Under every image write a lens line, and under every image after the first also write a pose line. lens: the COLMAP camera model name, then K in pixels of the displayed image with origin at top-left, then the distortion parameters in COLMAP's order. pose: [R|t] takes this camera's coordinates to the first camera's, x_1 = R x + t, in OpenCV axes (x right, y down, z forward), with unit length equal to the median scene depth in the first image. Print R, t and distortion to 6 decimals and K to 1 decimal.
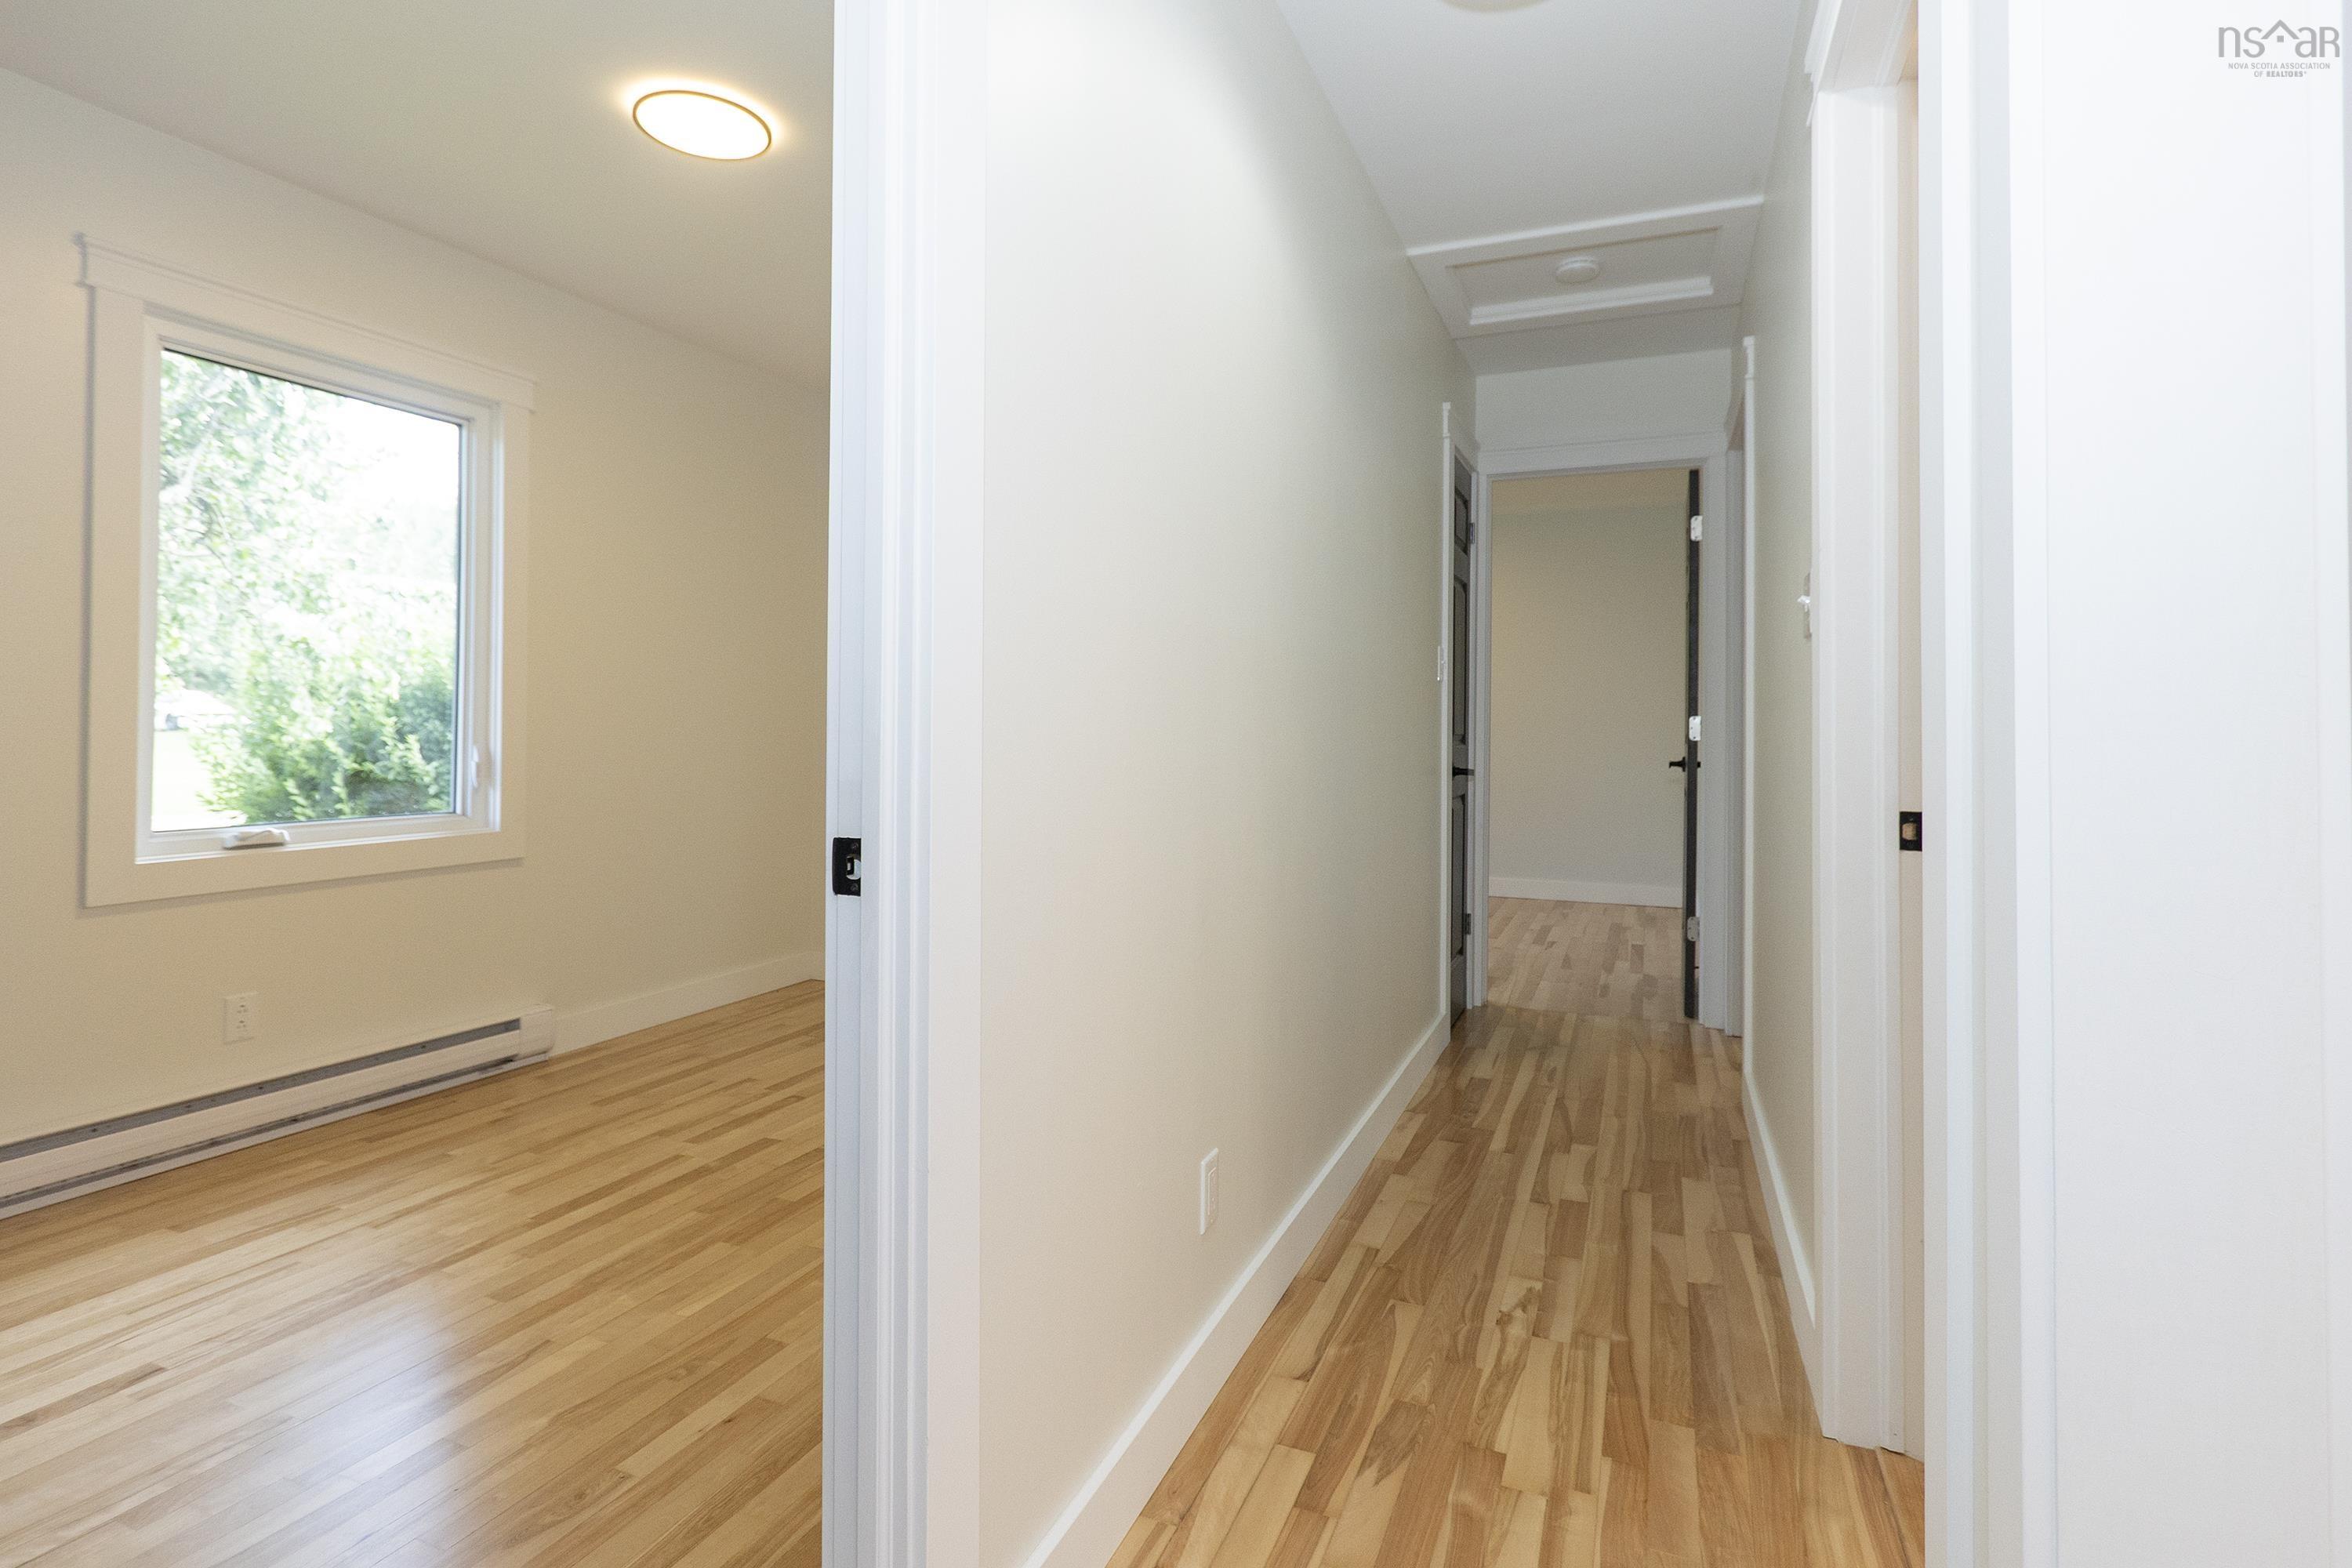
lens RADIAL K [[1117.7, 0, 1190.8], [0, 1117.7, 713.9], [0, 0, 1]] dist [0.003384, -0.000869]
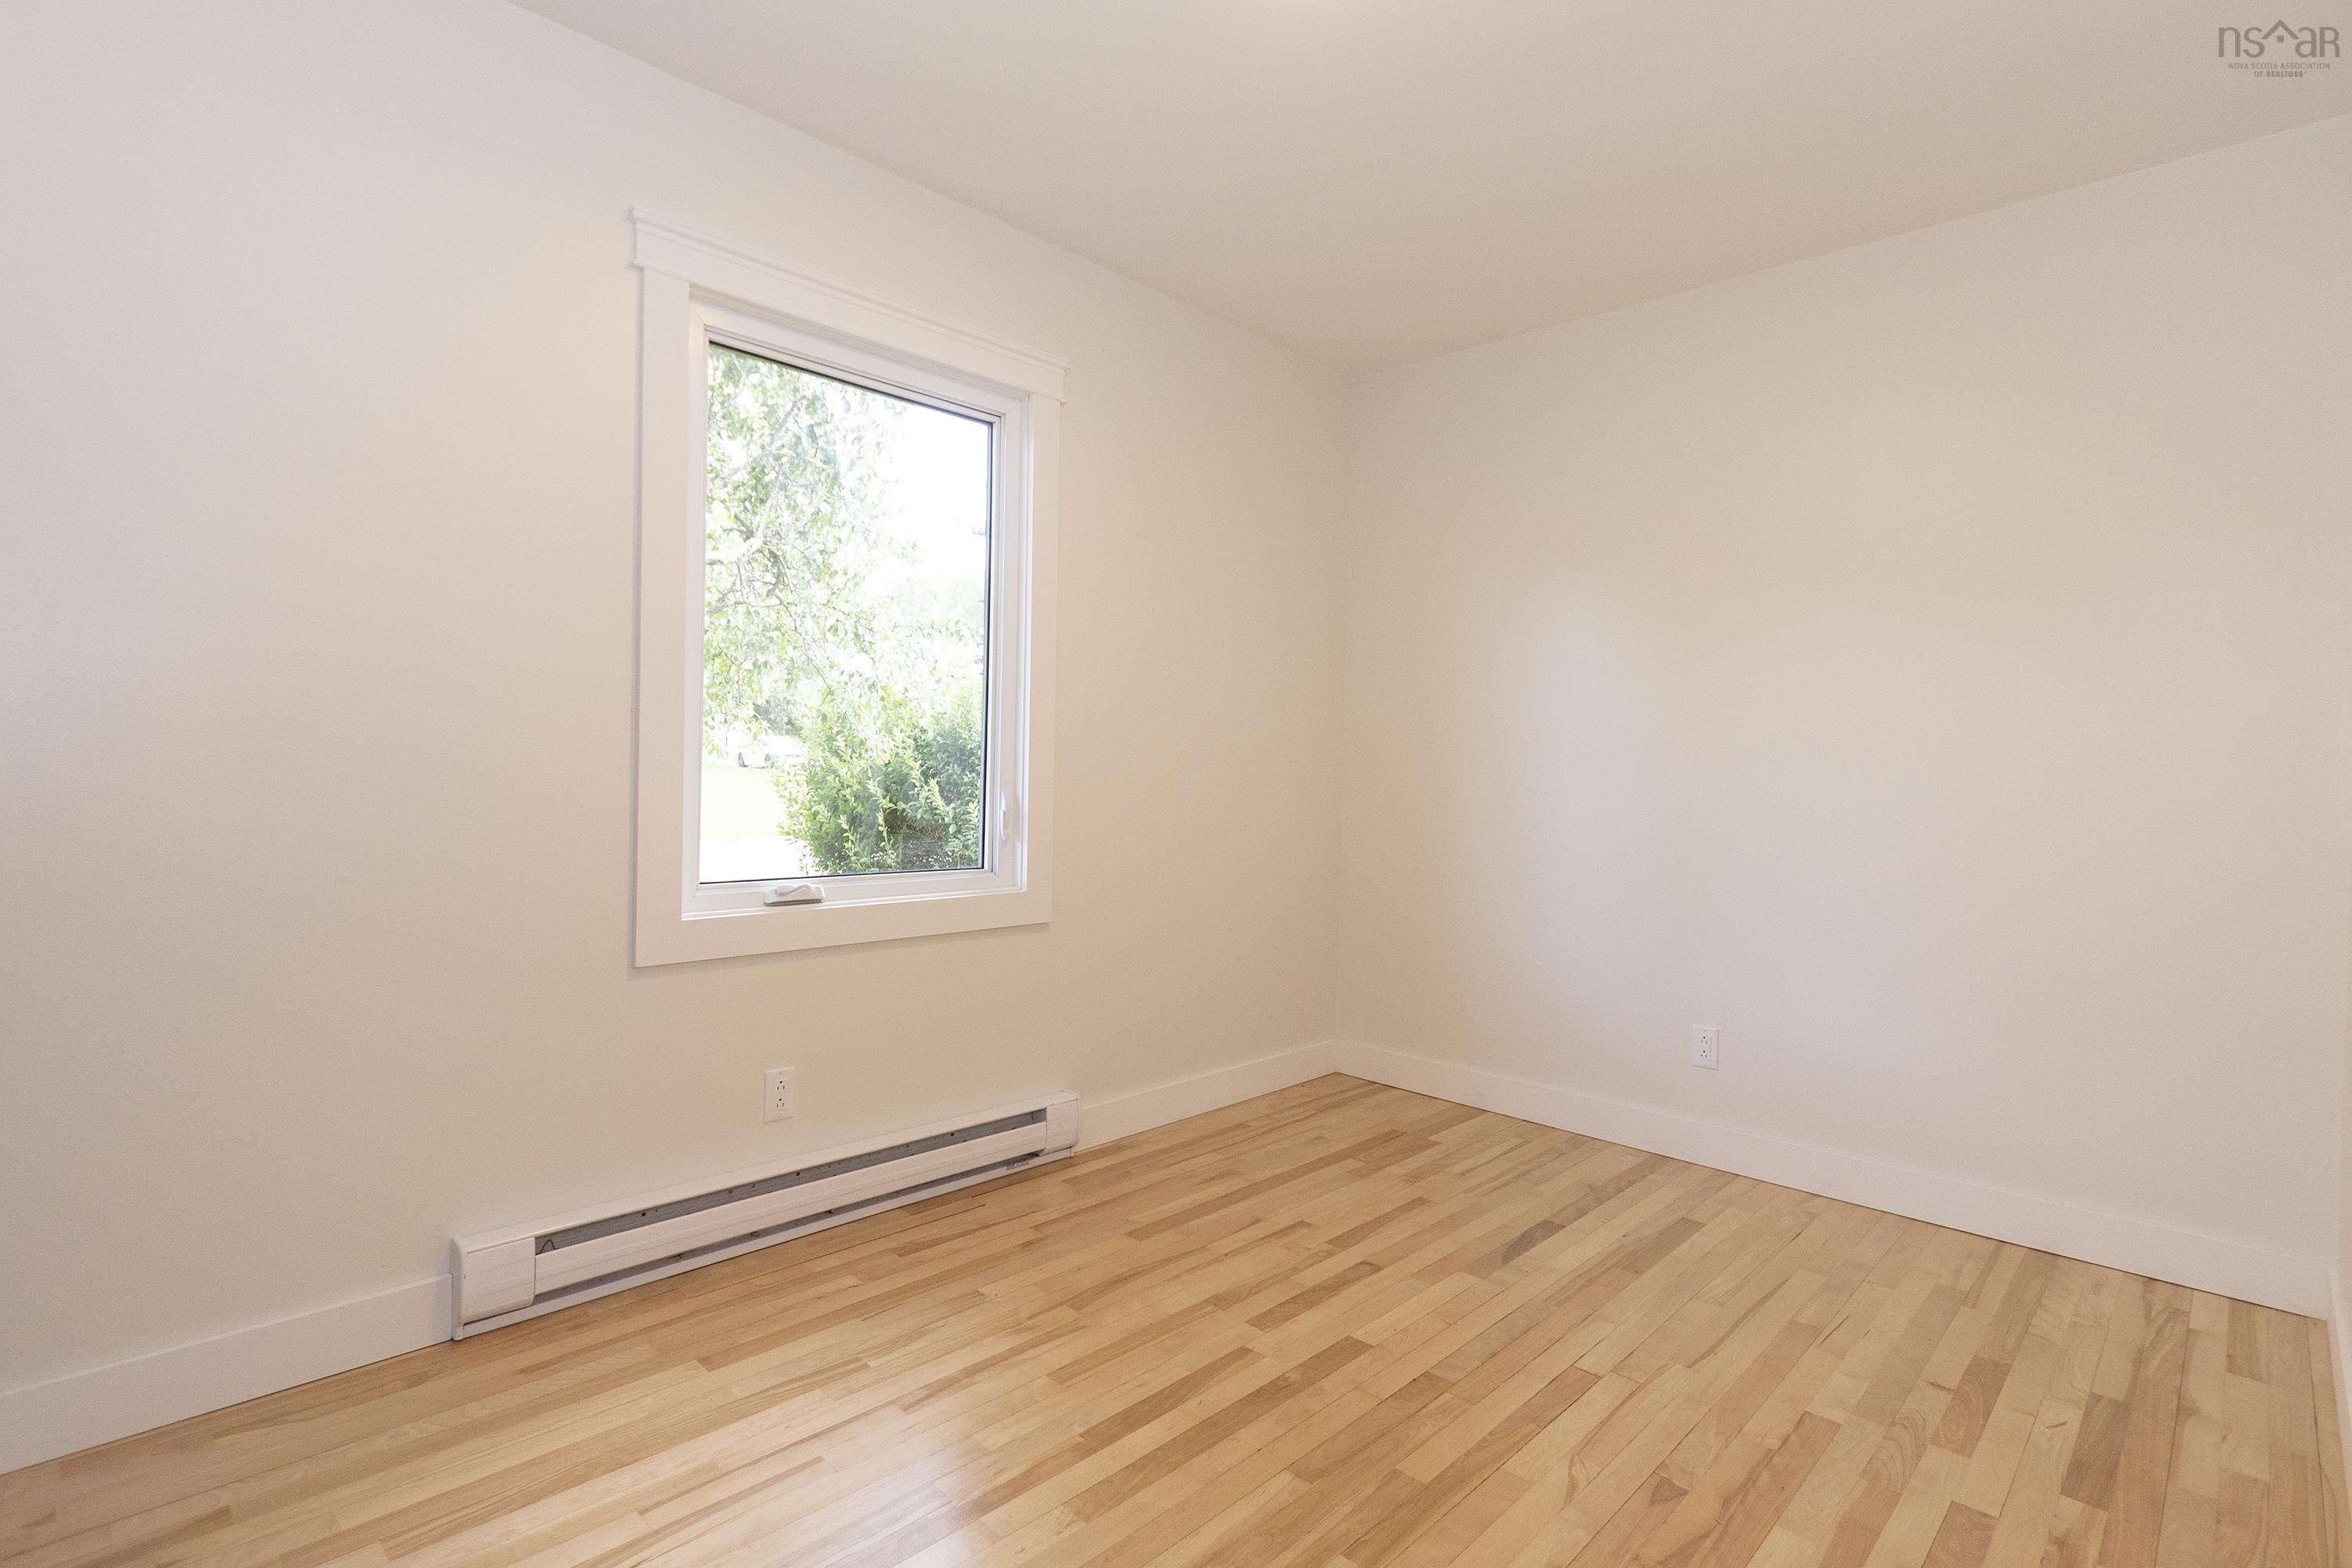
lens RADIAL K [[1106.0, 0, 1198.4], [0, 1106.0, 783.0], [0, 0, 1]] dist [0.002401, 0.000013]
pose [[0.931626, 0.017093, -0.363017, -0.201505], [-0.010929, 0.999759, 0.019026, 0.003919], [0.363255, -0.013757, 0.931588, 0.274963]]
